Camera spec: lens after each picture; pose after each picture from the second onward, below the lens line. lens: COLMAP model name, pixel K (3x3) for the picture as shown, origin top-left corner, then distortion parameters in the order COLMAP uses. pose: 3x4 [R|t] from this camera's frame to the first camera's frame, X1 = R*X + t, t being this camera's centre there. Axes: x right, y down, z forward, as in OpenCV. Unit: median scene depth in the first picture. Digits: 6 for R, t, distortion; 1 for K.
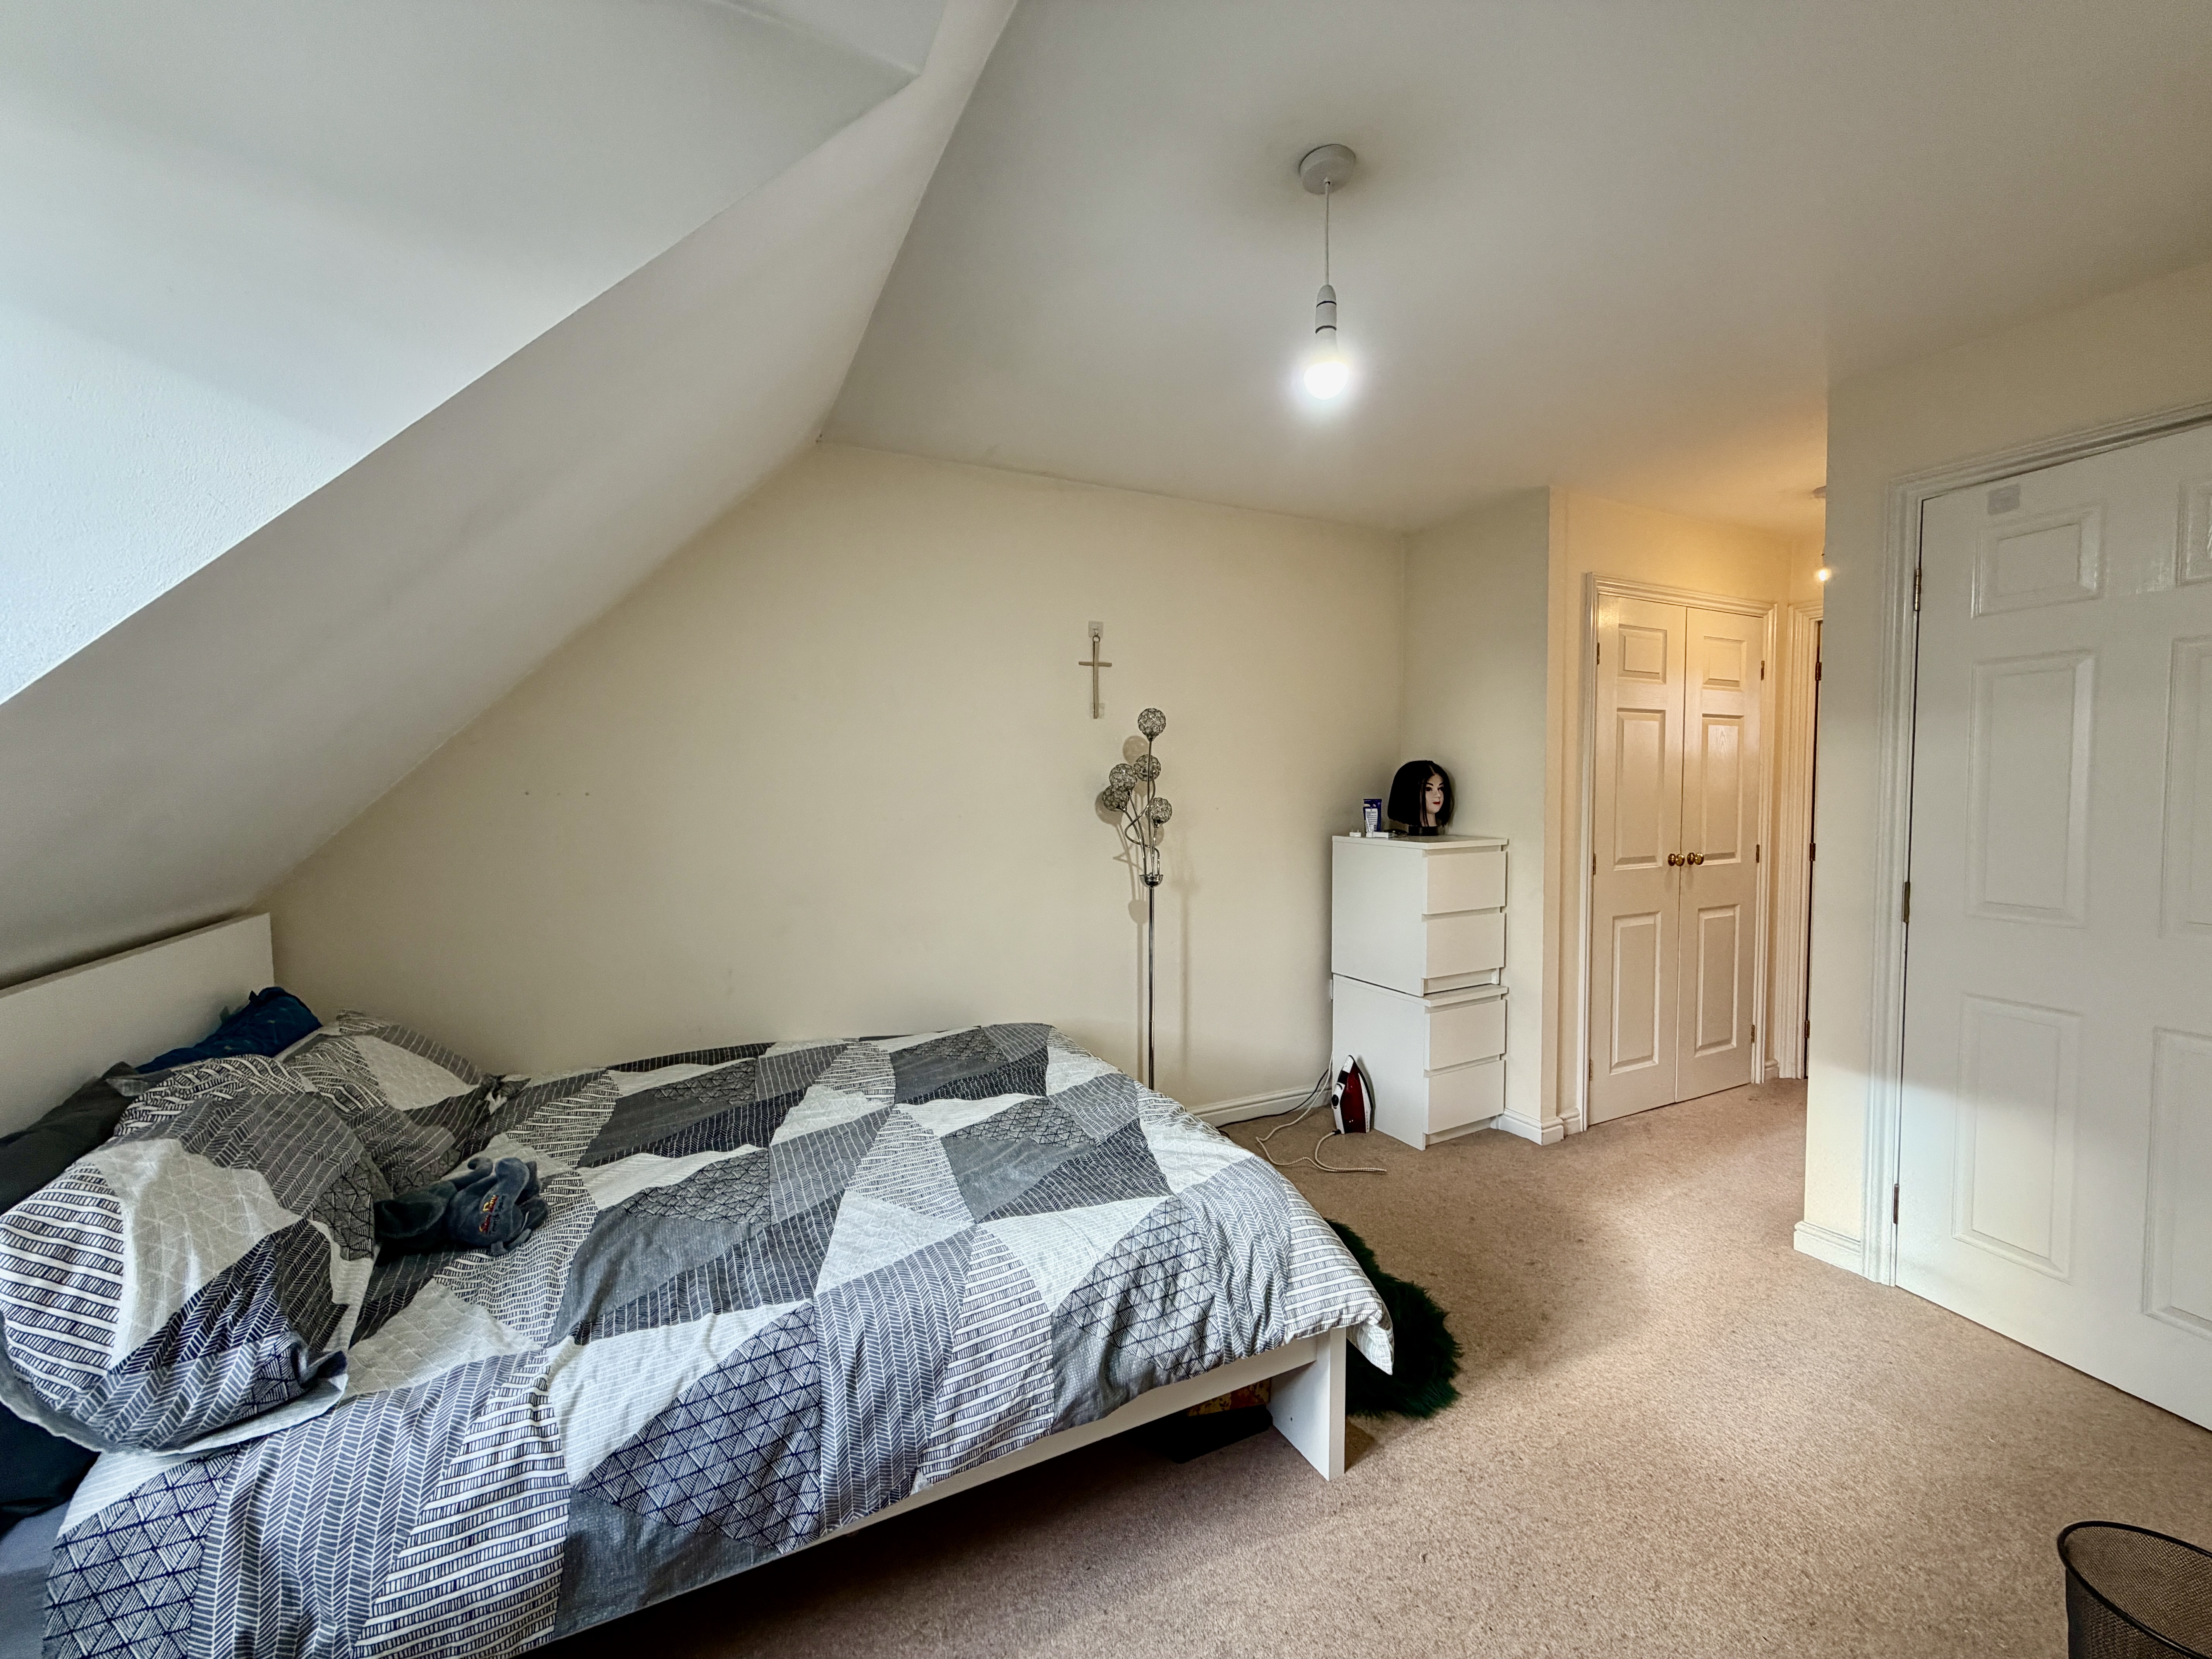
lens RADIAL K [[886.2, 0, 1102.2], [0, 886.2, 825.7], [0, 0, 1]] dist [0.001055, 0.000354]
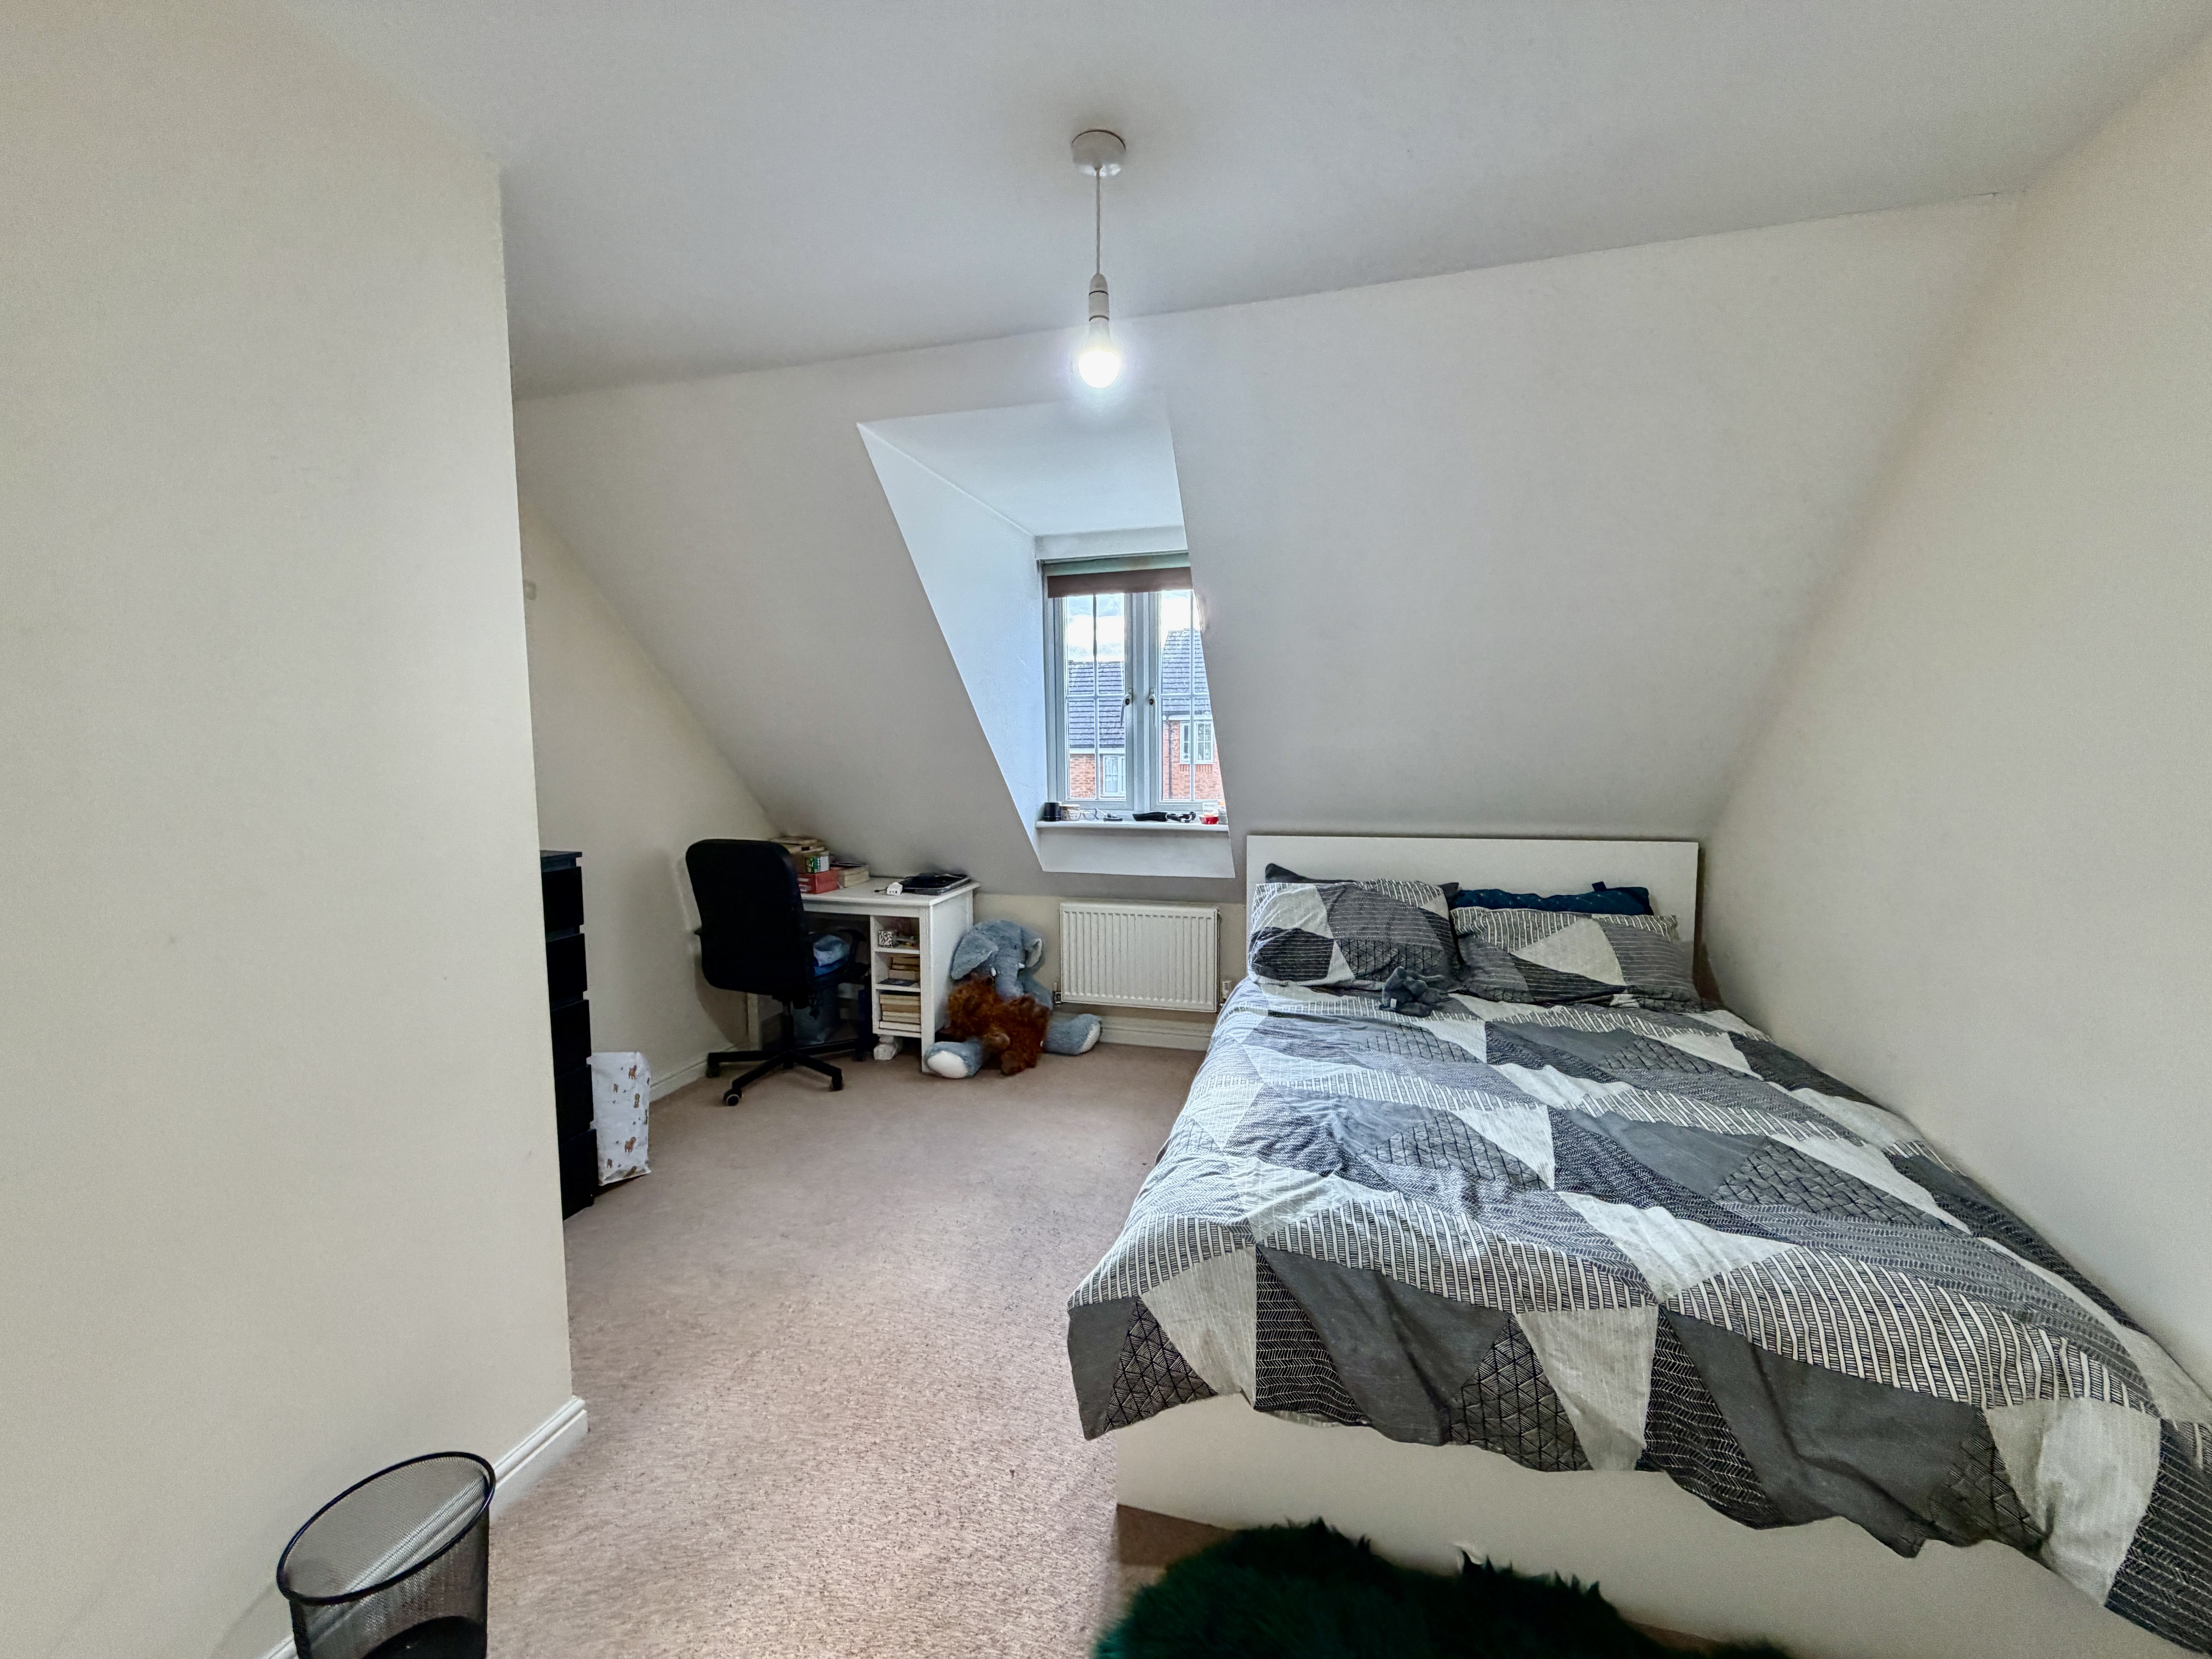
lens RADIAL K [[886.2, 0, 1102.2], [0, 886.2, 825.7], [0, 0, 1]] dist [0.001055, 0.000354]
pose [[-0.668633, 0.079224, -0.739360, 0.761635], [-0.020450, 0.991973, 0.124785, -0.085617], [0.743311, 0.098555, -0.661646, 1.269674]]
